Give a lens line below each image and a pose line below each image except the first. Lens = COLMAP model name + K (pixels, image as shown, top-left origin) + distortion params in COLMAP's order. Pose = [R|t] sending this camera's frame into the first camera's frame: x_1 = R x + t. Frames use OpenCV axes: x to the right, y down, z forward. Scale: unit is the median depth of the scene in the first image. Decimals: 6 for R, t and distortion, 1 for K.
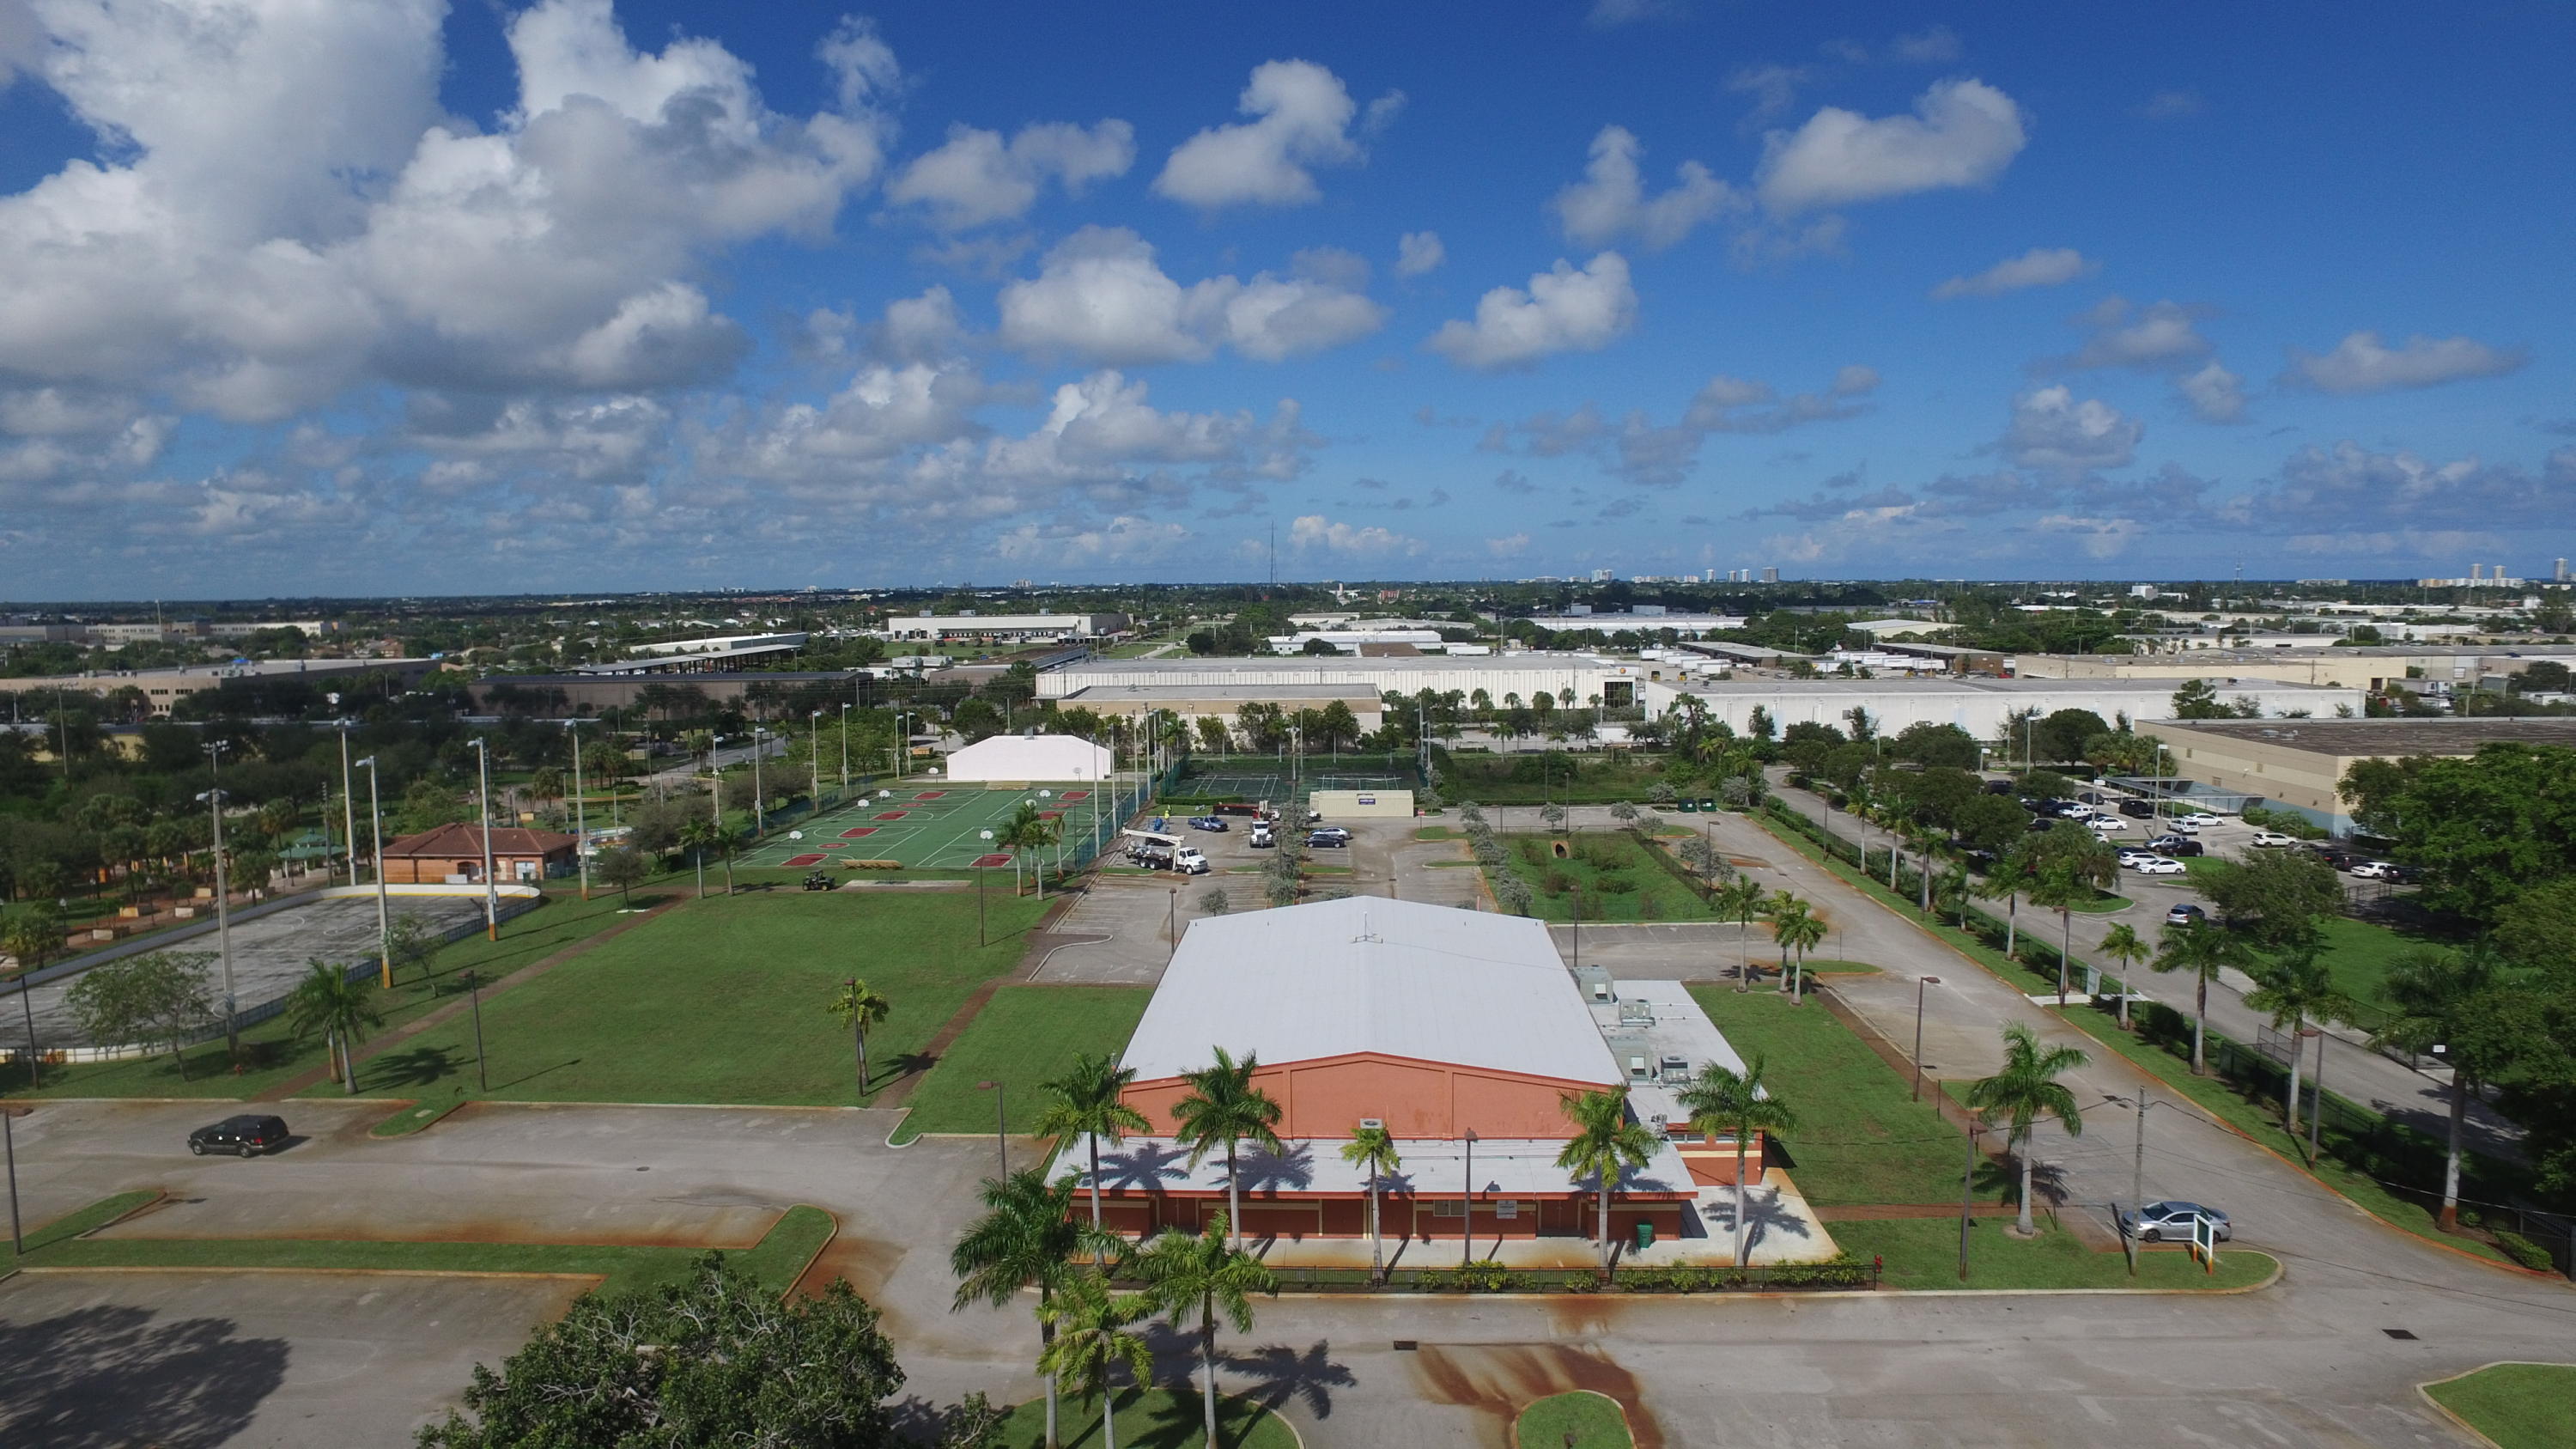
lens RADIAL K [[1502.9, 0, 1284.0], [0, 1502.9, 725.8], [0, 0, 1]] dist [-0.117551, 0.085436]
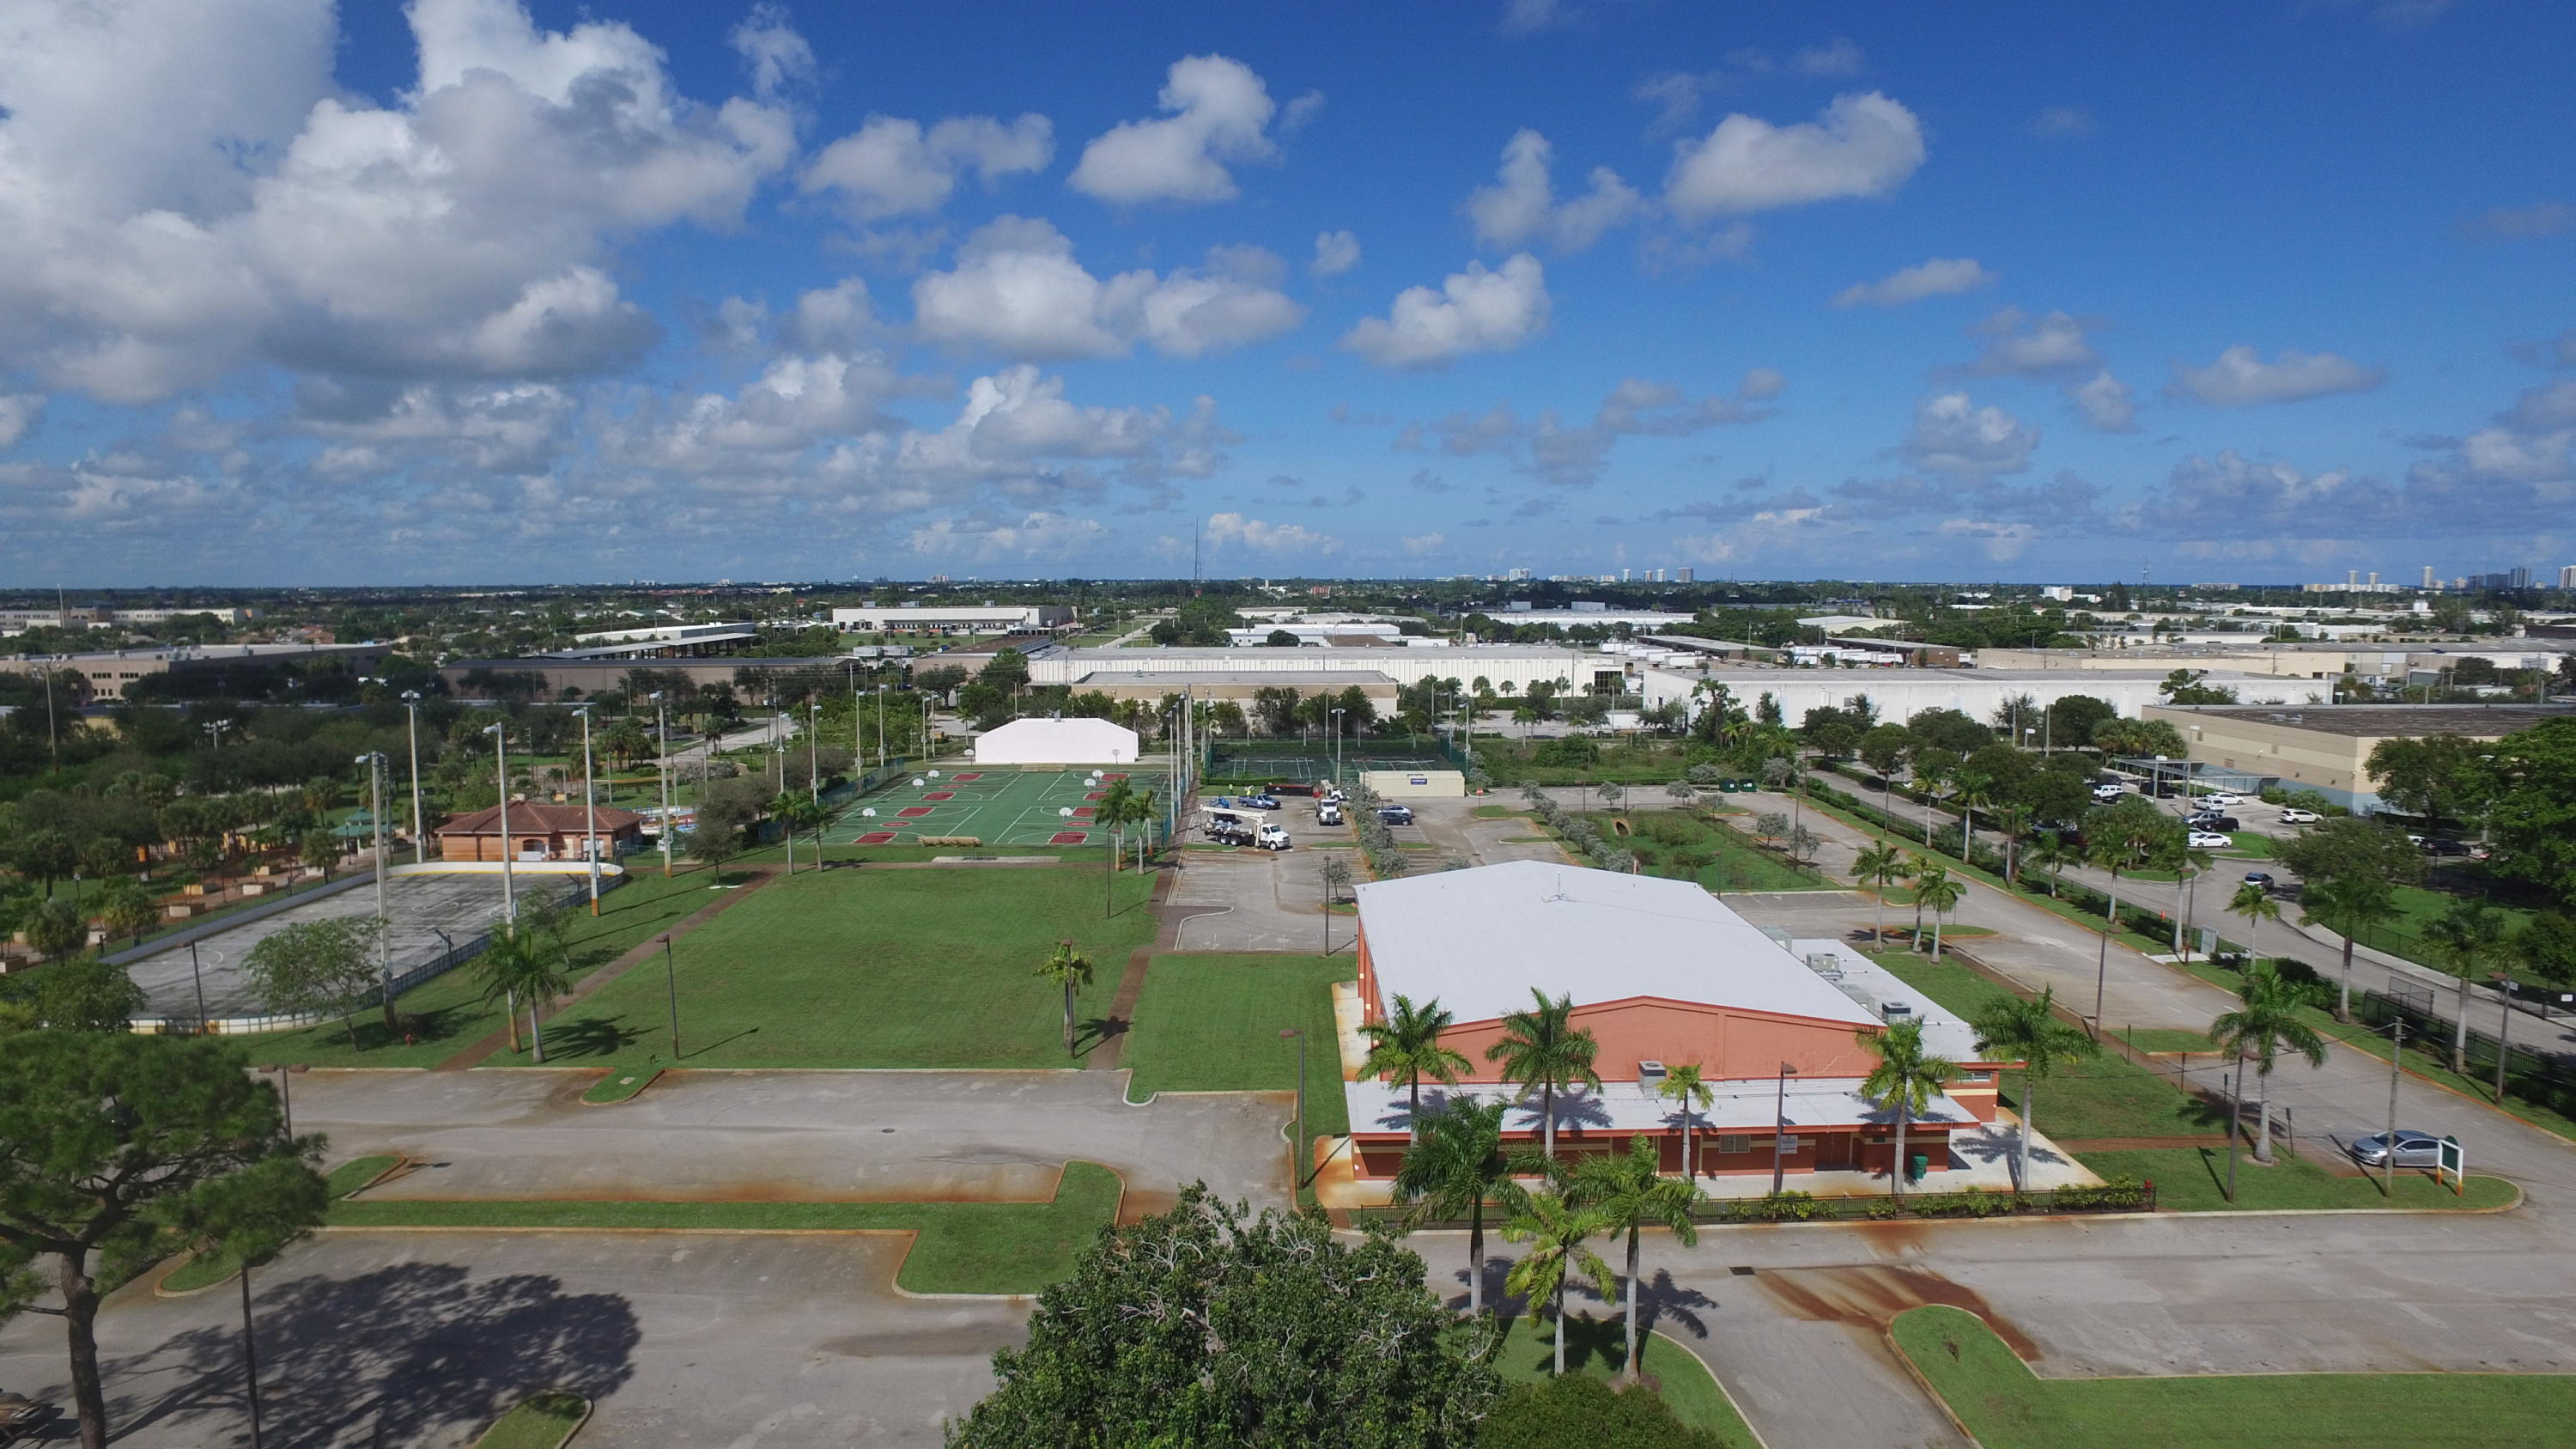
lens RADIAL K [[1502.9, 0, 1284.0], [0, 1502.9, 725.8], [0, 0, 1]] dist [-0.117551, 0.085436]
pose [[0.998423, 0.002832, 0.056067, -0.099930], [-0.002937, 0.999994, 0.001792, 0.012278], [-0.056061, -0.001954, 0.998425, -0.003522]]
